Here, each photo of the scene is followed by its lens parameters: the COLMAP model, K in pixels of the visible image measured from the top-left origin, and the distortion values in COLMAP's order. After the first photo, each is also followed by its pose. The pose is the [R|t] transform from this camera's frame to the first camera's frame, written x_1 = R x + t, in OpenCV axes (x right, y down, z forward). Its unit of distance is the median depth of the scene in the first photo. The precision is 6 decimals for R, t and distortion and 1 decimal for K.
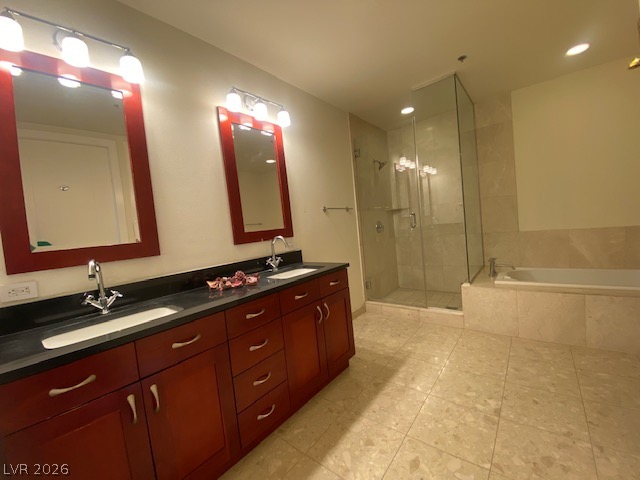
lens RADIAL K [[255.4, 0, 320.0], [0, 255.4, 240.0], [0, 0, 1]] dist [0.001225, -0.013750]
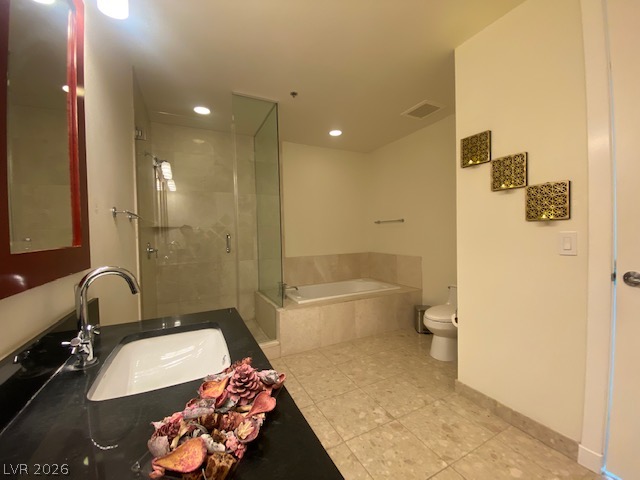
lens RADIAL K [[255.4, 0, 320.0], [0, 255.4, 240.0], [0, 0, 1]] dist [0.001225, -0.013750]
pose [[0.408671, 0.064779, 0.910380, -0.338449], [0.031965, 0.995850, -0.085209, -0.009601], [-0.912122, 0.063922, 0.404905, 0.513815]]
